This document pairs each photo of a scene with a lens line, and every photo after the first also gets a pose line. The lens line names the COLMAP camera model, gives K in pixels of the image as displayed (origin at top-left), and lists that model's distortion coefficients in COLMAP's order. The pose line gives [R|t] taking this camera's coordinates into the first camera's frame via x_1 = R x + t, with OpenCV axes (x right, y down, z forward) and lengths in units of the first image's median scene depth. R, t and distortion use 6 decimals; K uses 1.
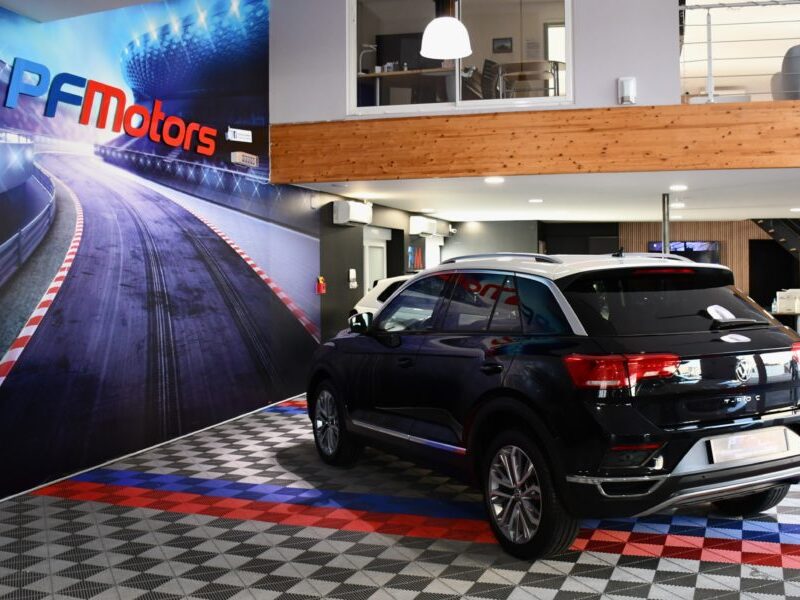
lens RADIAL K [[890.2, 0, 432.8], [0, 890.2, 313.1], [0, 0, 1]] dist [-0.119810, 0.000000]
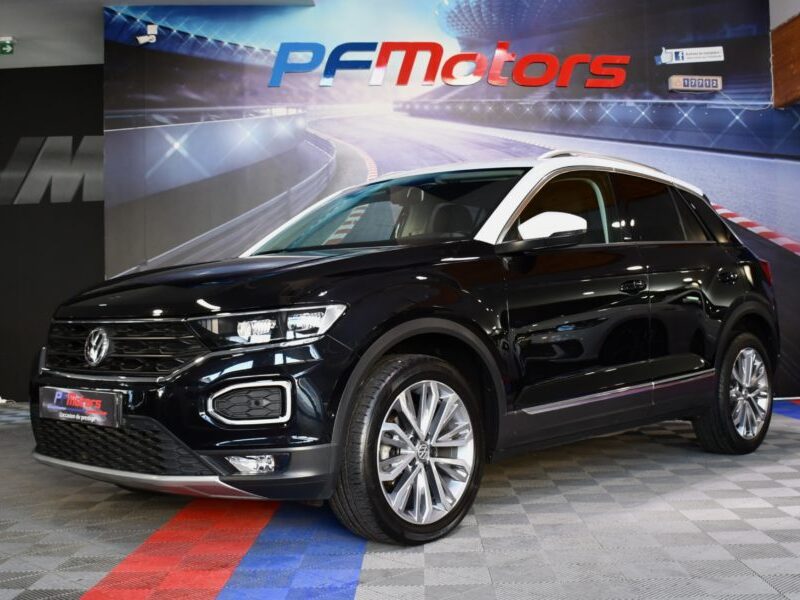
lens RADIAL K [[994.7, 0, 408.9], [0, 994.7, 360.0], [0, 0, 1]] dist [-0.118450, 0.000000]
pose [[0.334479, 0.052589, -0.940935, 0.685817], [-0.029041, 0.998543, 0.045486, 0.056173], [0.941956, 0.012112, 0.335519, 0.570371]]
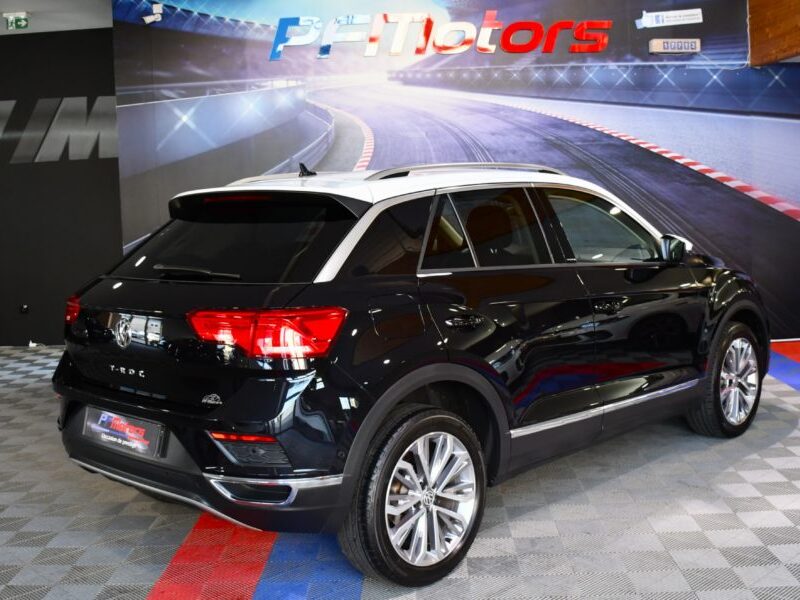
lens RADIAL K [[934.4, 0, 387.6], [0, 934.4, 323.6], [0, 0, 1]] dist [-0.115924, 0.000000]
pose [[0.311957, 0.130236, -0.941128, 0.695812], [-0.010320, 0.990966, 0.133712, -0.031013], [0.950040, -0.032000, 0.310483, 0.571443]]
